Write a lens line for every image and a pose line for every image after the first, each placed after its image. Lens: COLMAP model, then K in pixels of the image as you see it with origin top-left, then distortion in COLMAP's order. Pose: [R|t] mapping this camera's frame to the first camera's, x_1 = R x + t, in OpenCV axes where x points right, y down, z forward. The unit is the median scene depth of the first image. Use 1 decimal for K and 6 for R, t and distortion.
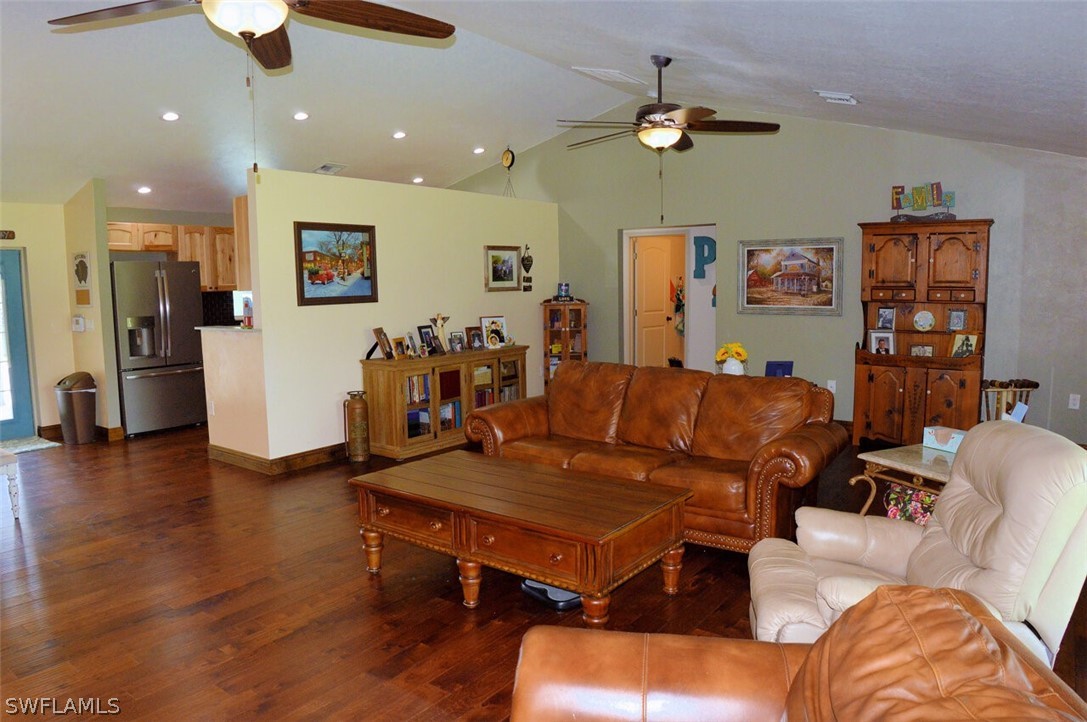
lens RADIAL K [[721.7, 0, 543.5], [0, 721.7, 361.0], [0, 0, 1]] dist [-0.090225, 0.000648]
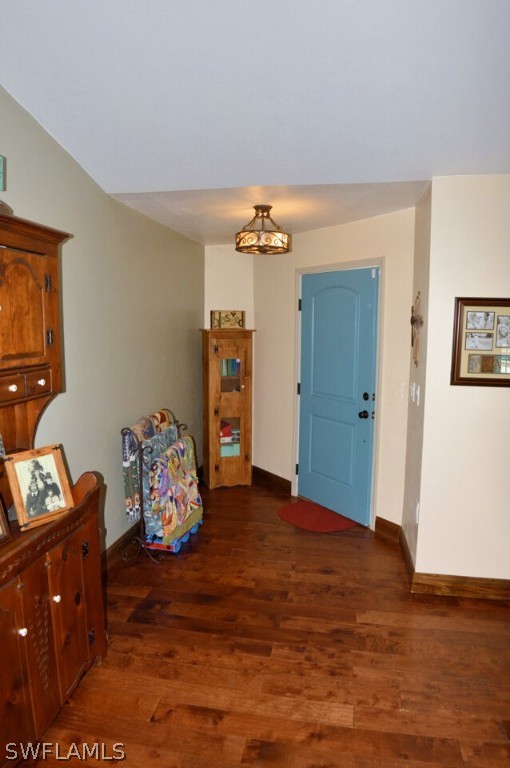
lens RADIAL K [[485.6, 0, 255.0], [0, 485.6, 384.0], [0, 0, 1]] dist [-0.101746, 0.017281]
pose [[-0.431031, -0.108508, 0.895789, 0.207044], [0.095933, 0.981606, 0.165064, -0.114661], [-0.897223, 0.157084, -0.412693, 0.863787]]
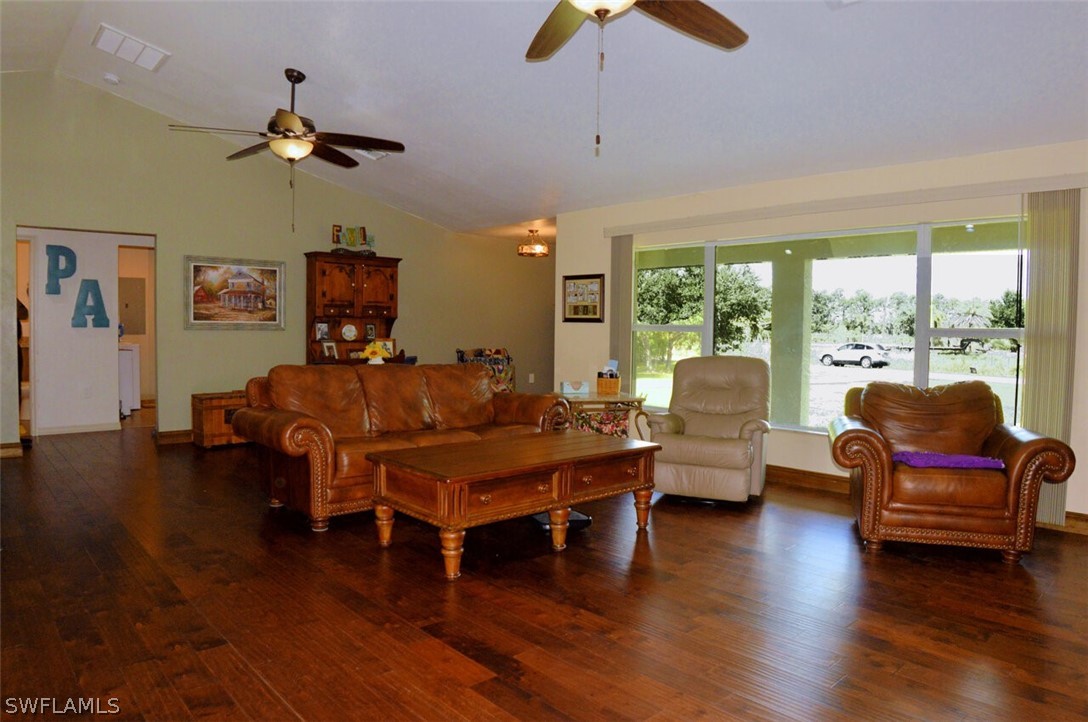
lens RADIAL K [[695.9, 0, 550.1], [0, 695.9, 357.7], [0, 0, 1]] dist [-0.101224, 0.017739]
pose [[0.205094, -0.028490, 0.978328, -0.565216], [0.093037, 0.995617, 0.009490, 0.009651], [-0.974310, 0.089075, 0.206846, 0.356737]]
